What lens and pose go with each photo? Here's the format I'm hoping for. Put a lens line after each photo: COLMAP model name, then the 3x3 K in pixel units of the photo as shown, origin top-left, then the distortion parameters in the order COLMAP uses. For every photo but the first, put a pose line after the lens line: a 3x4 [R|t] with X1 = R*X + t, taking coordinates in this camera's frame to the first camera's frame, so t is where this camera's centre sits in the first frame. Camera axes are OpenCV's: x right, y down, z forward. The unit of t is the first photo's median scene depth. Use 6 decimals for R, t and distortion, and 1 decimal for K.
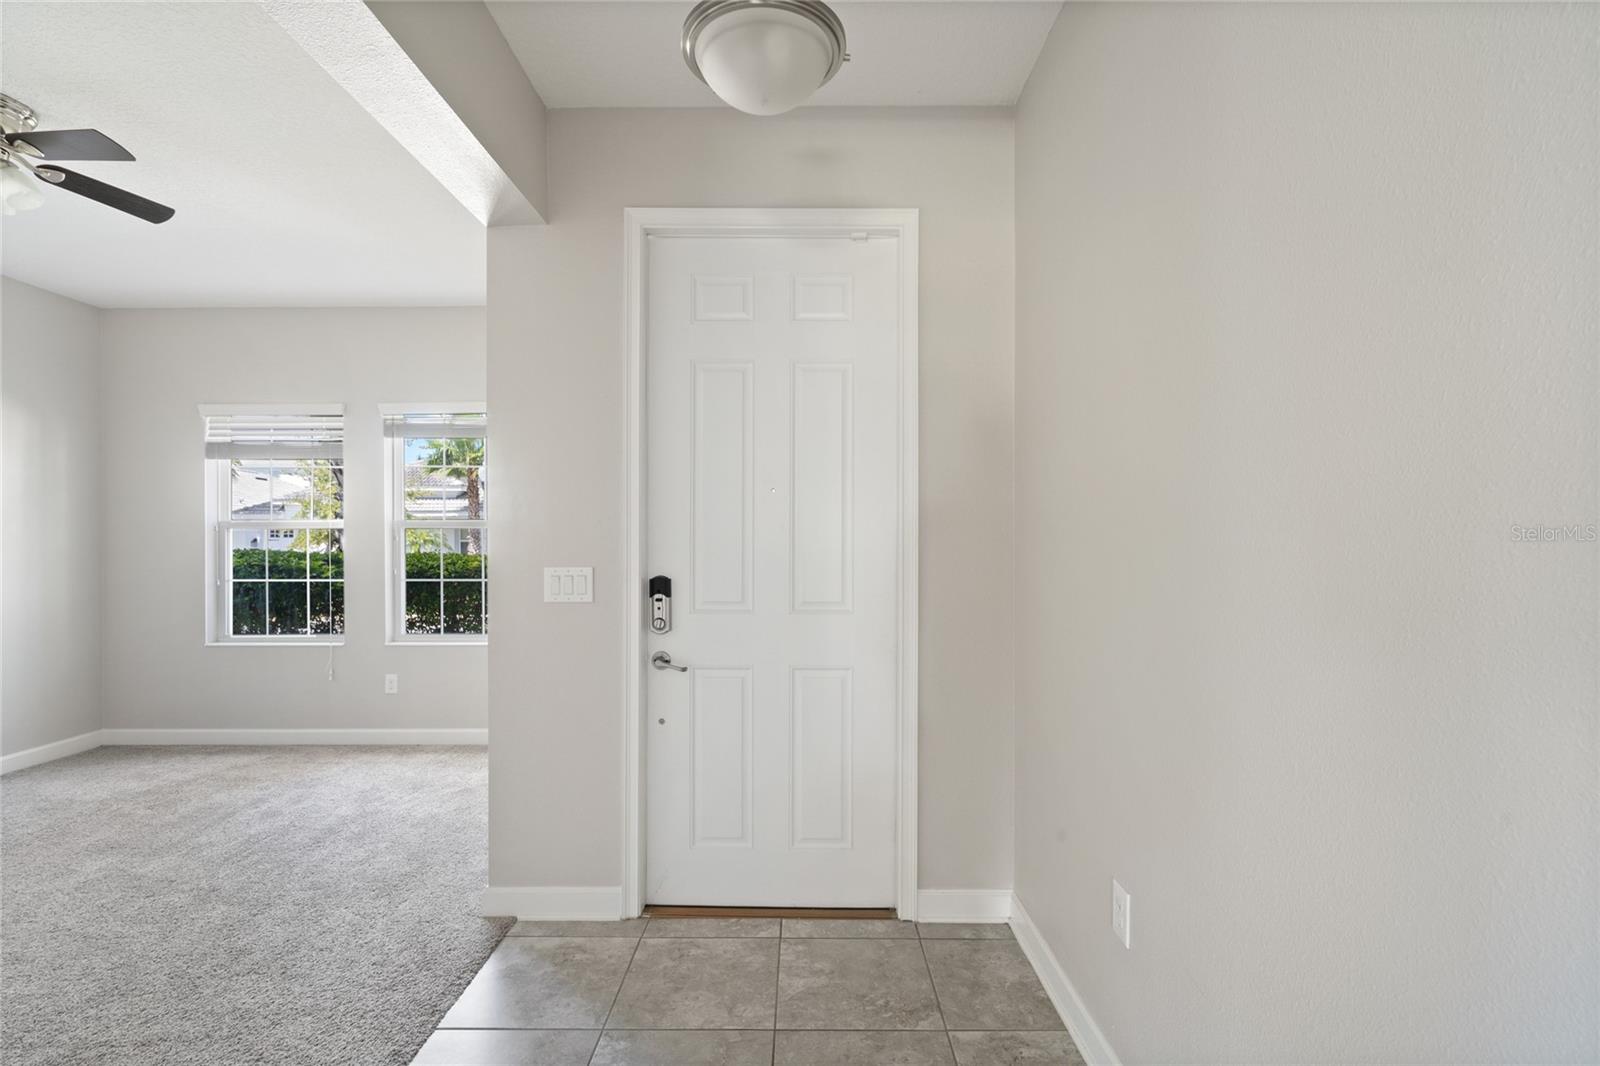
lens RADIAL K [[735.7, 0, 796.8], [0, 735.7, 541.2], [0, 0, 1]] dist [0.002355, -0.000127]
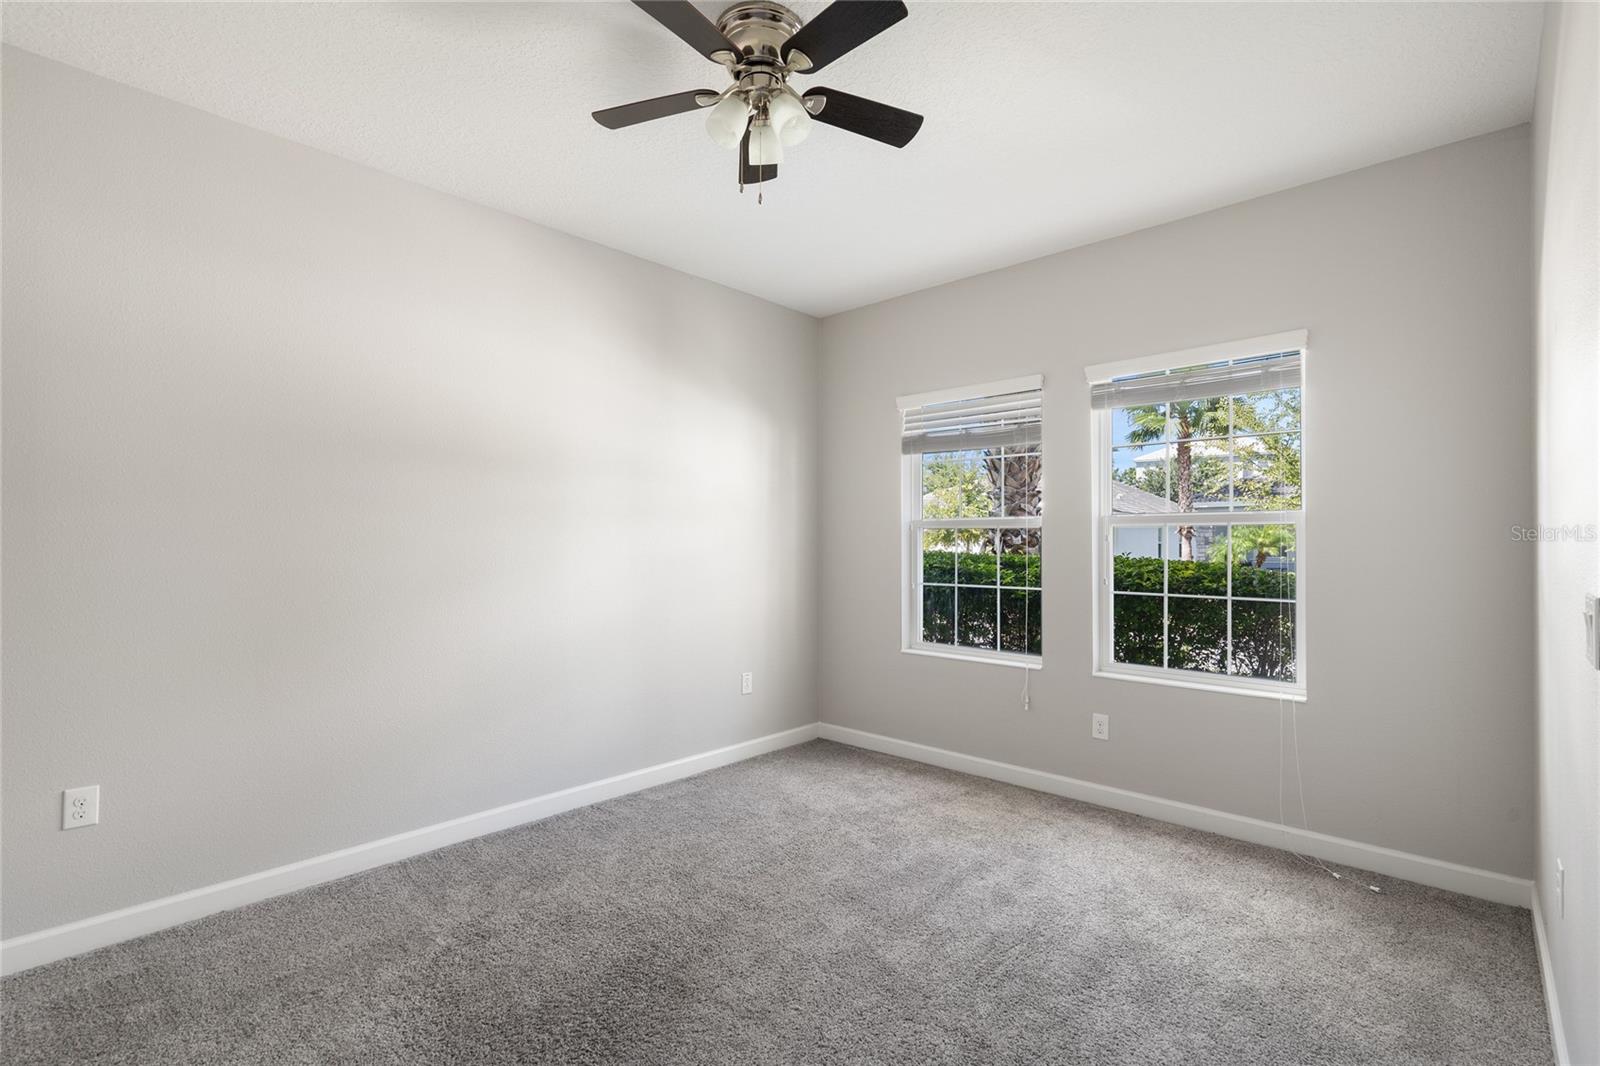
lens RADIAL K [[735.7, 0, 804.9], [0, 735.7, 538.4], [0, 0, 1]] dist [0.002355, -0.000127]
pose [[0.742754, 0.001625, -0.669563, -0.282136], [-0.005869, 0.999974, -0.004084, 0.000836], [0.669539, 0.006963, 0.742744, 0.230906]]
